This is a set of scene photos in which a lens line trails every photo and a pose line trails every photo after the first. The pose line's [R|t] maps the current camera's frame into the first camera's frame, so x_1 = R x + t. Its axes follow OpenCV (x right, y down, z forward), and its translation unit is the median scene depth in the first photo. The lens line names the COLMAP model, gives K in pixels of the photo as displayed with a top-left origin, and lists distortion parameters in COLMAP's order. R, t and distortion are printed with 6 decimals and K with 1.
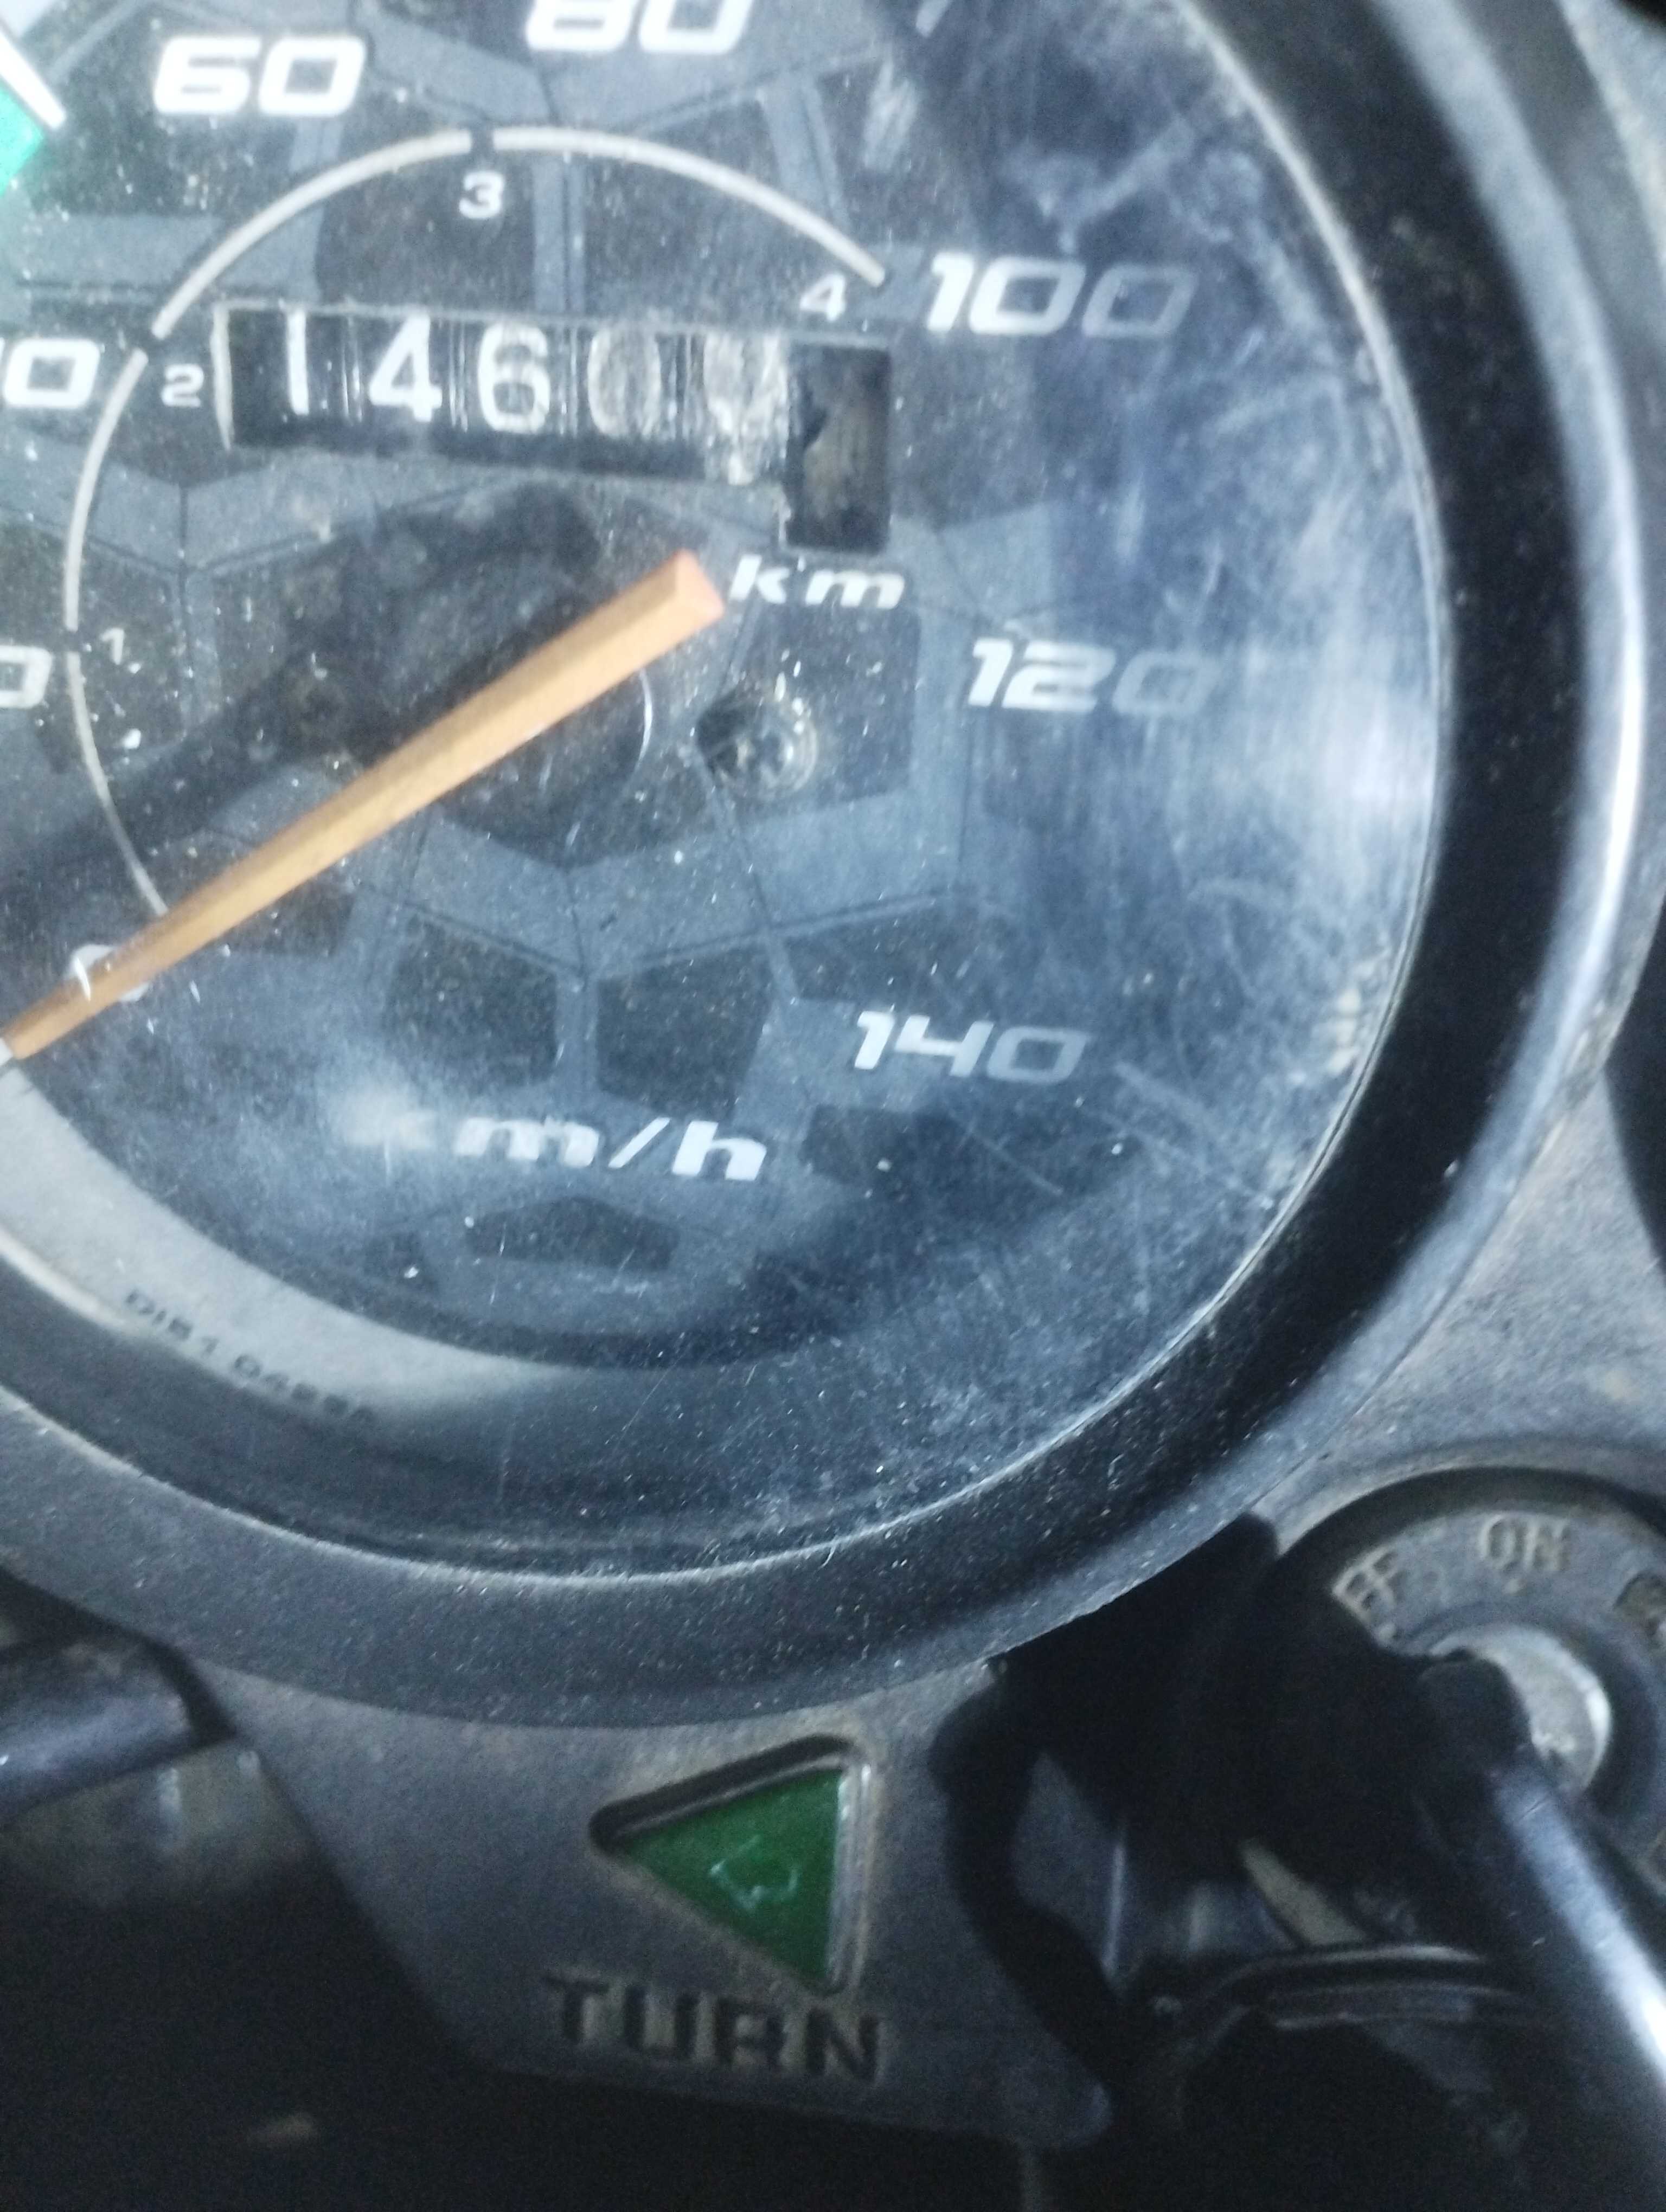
lens RADIAL K [[1895.2, 0, 842.9], [0, 1895.2, 1137.8], [0, 0, 1]] dist [0.017271, -0.094571]
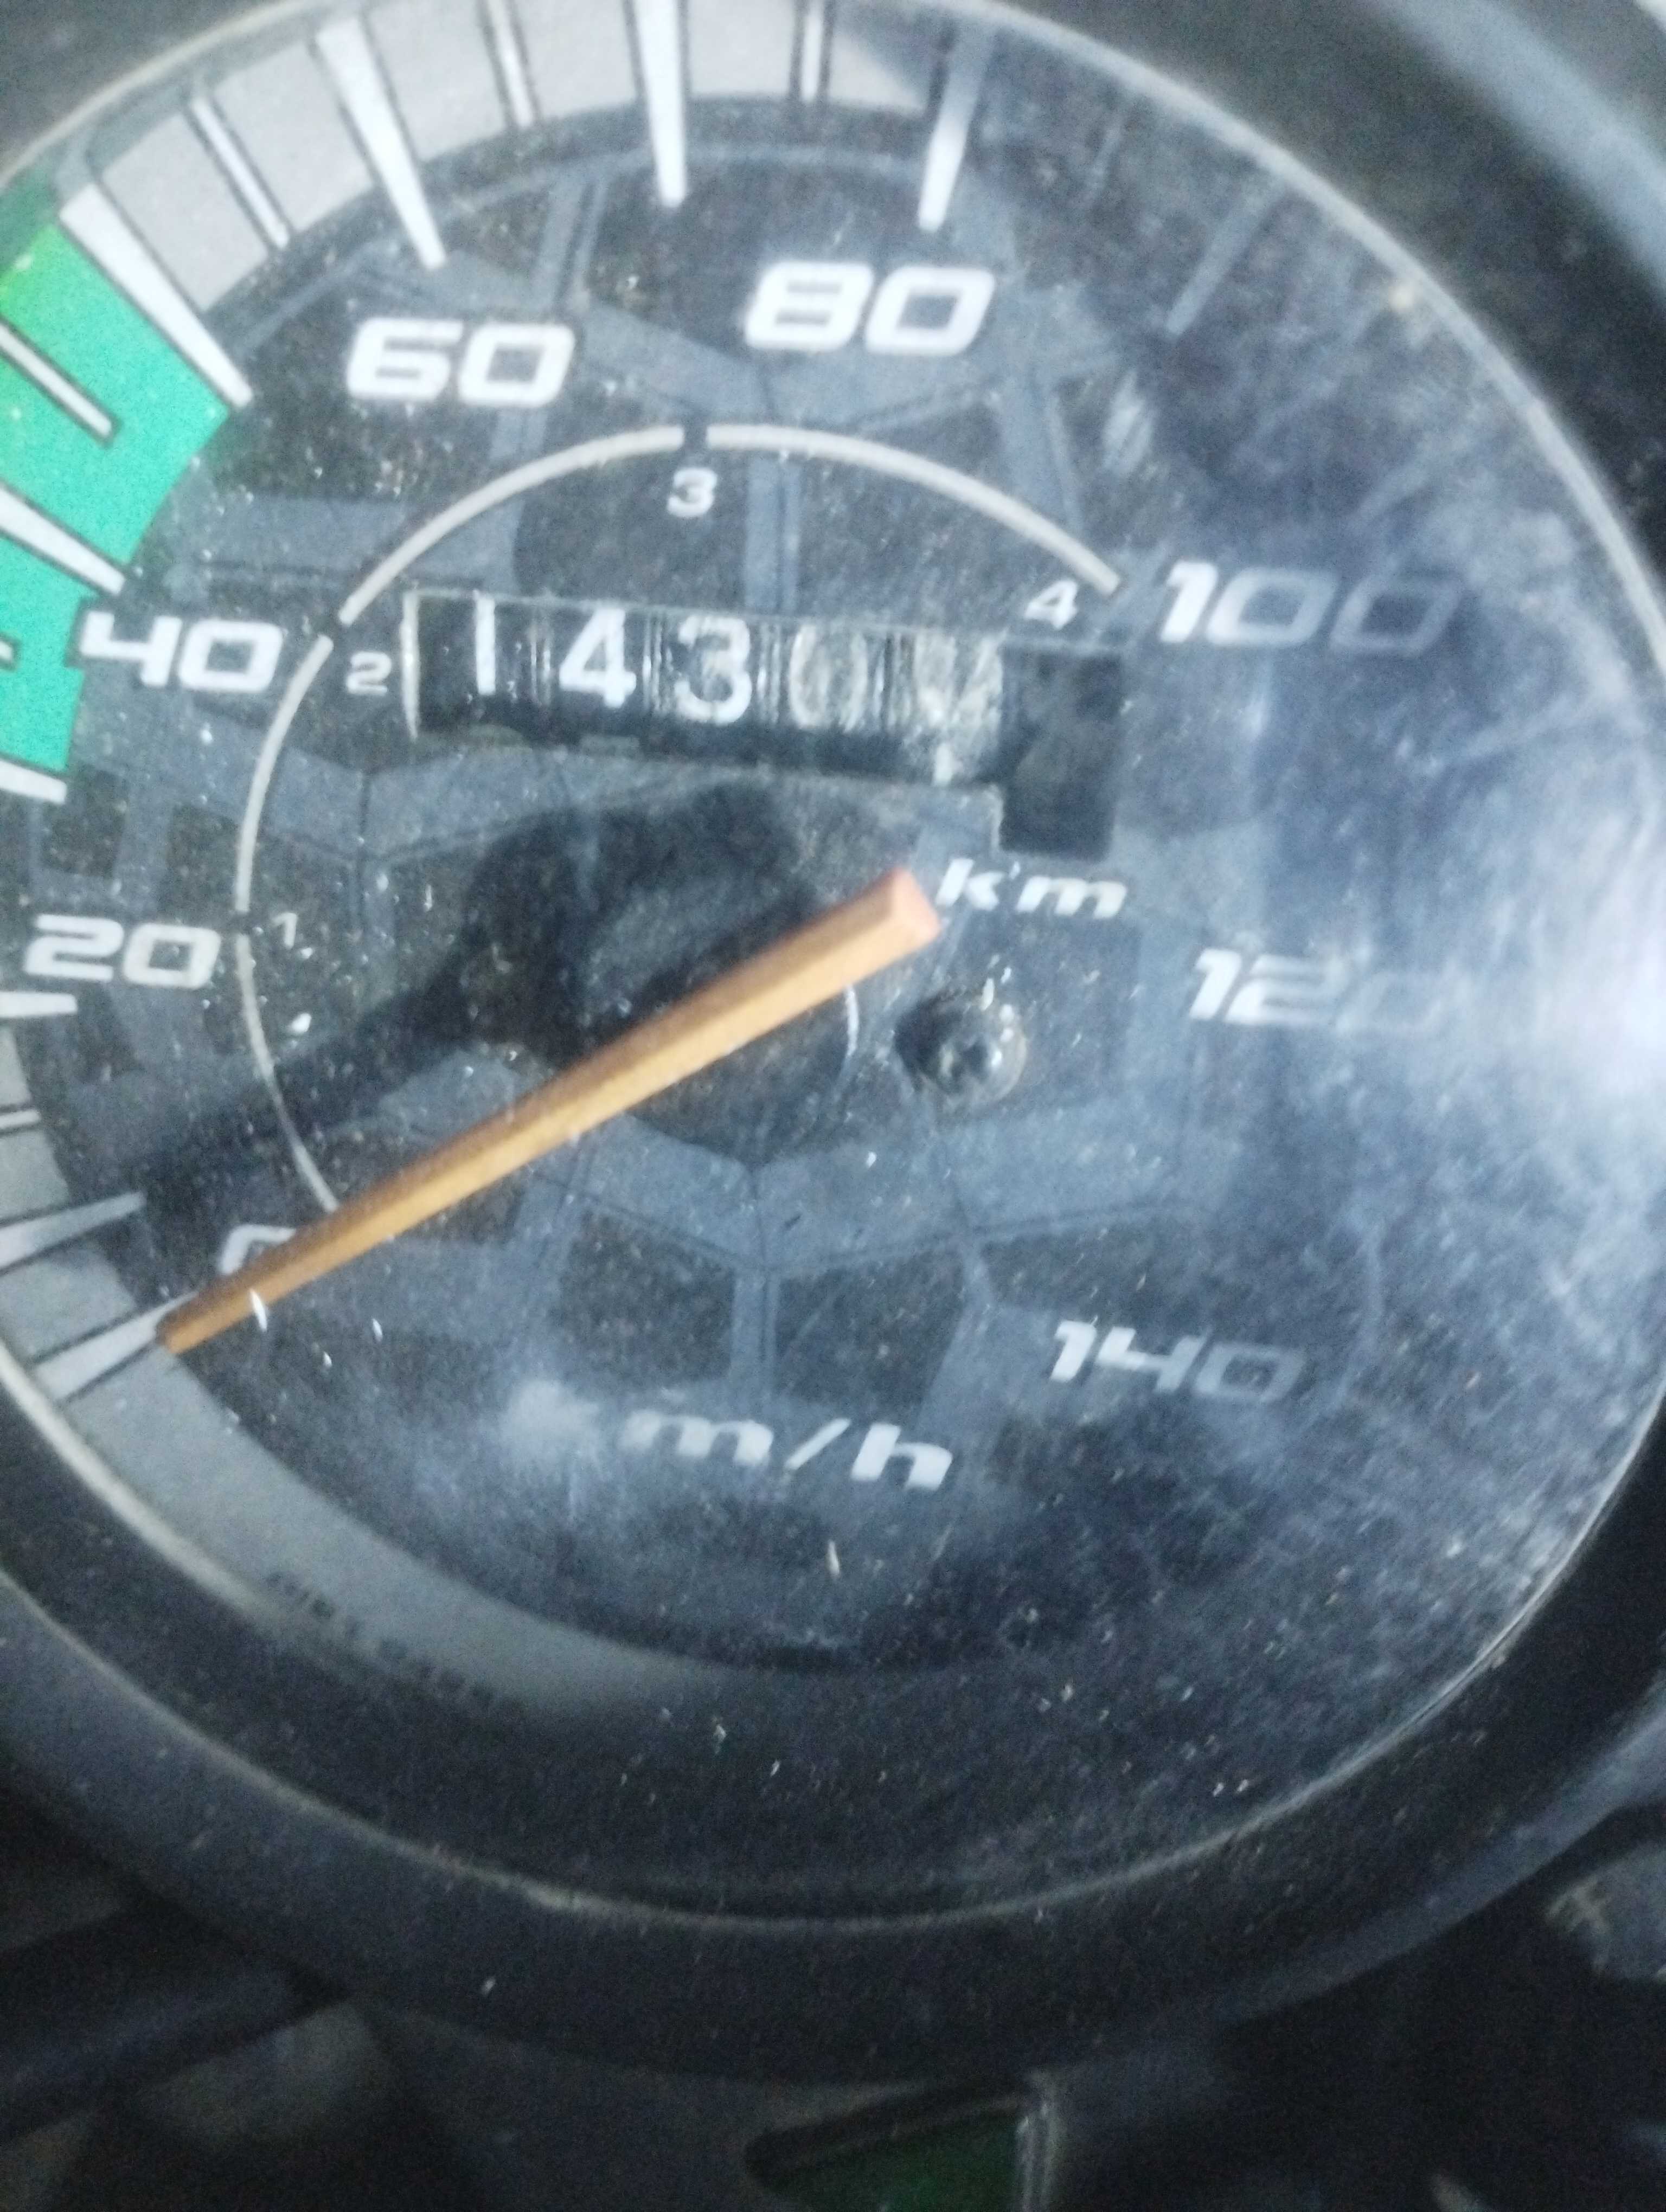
lens RADIAL K [[1895.2, 0, 833.9], [0, 1895.2, 1119.5], [0, 0, 1]] dist [0.017271, -0.094571]
pose [[0.999595, 0.013942, -0.024789, -0.085946], [-0.014629, 0.999508, -0.027754, -0.147131], [0.024390, 0.028105, 0.999307, 0.052115]]
